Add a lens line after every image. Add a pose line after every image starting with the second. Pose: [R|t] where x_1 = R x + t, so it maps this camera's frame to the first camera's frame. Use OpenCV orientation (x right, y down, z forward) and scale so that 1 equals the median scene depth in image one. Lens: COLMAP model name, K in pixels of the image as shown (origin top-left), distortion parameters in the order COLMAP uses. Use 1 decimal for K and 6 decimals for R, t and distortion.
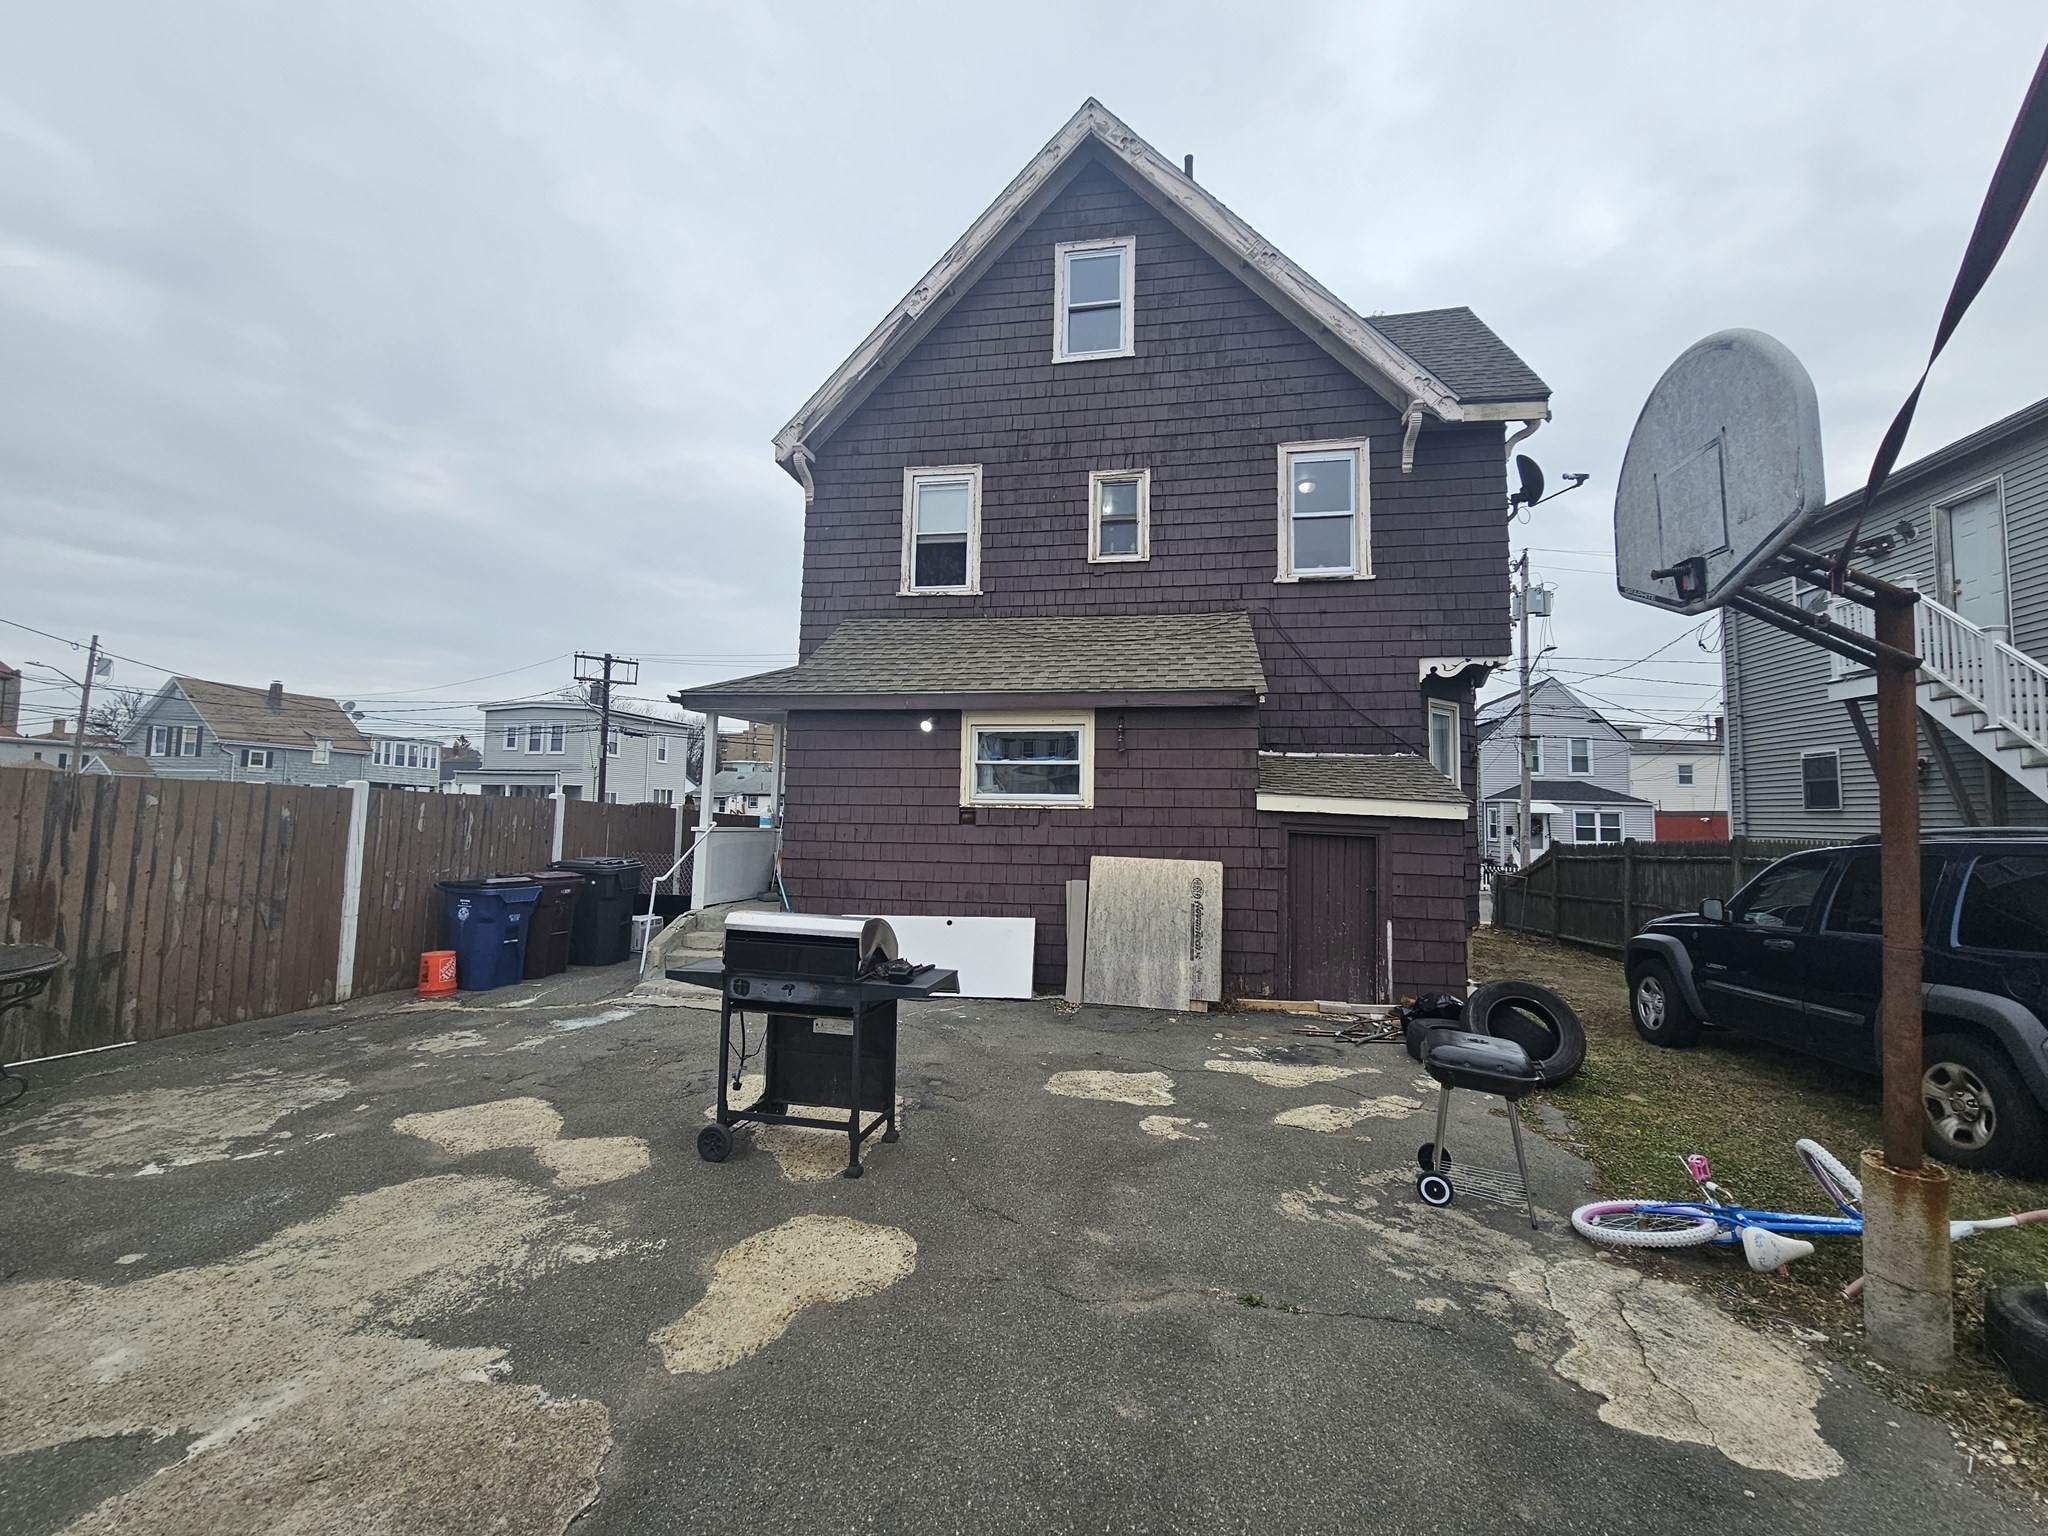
lens RADIAL K [[849.7, 0, 1021.5], [0, 849.7, 759.5], [0, 0, 1]] dist [-0.004796, 0.002059]
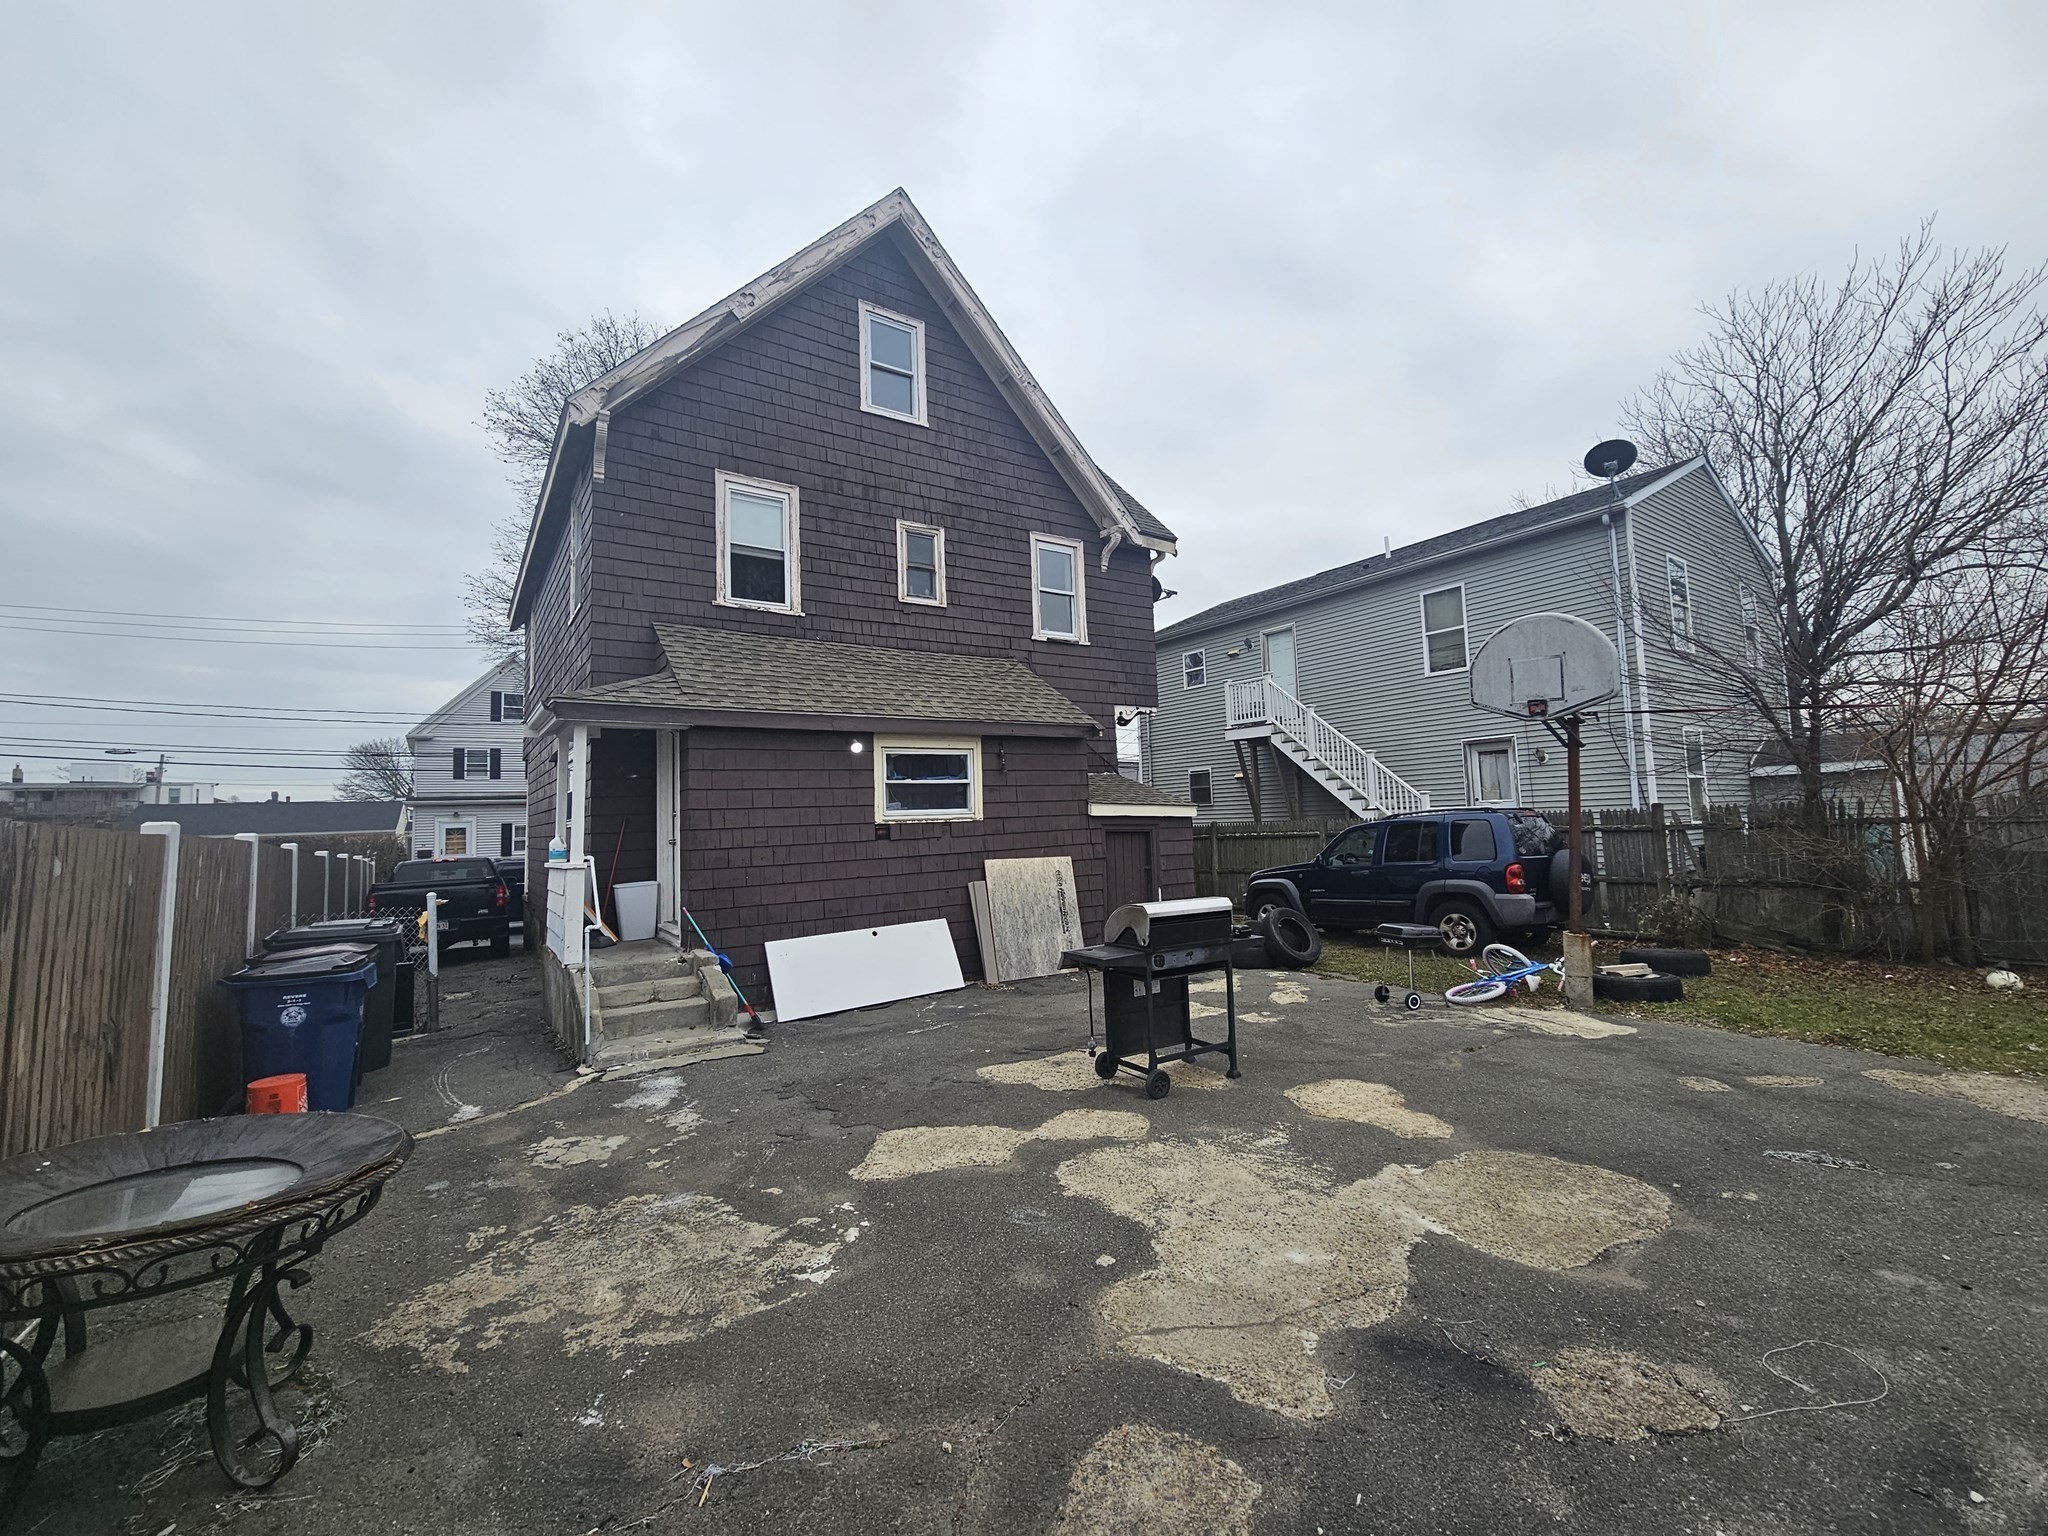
lens RADIAL K [[849.7, 0, 1030.4], [0, 849.7, 758.7], [0, 0, 1]] dist [-0.004796, 0.002059]
pose [[0.703927, 0.010123, 0.710200, -0.672785], [-0.000362, 0.999903, -0.013893, -0.010876], [-0.710272, 0.009523, 0.703863, 0.109189]]
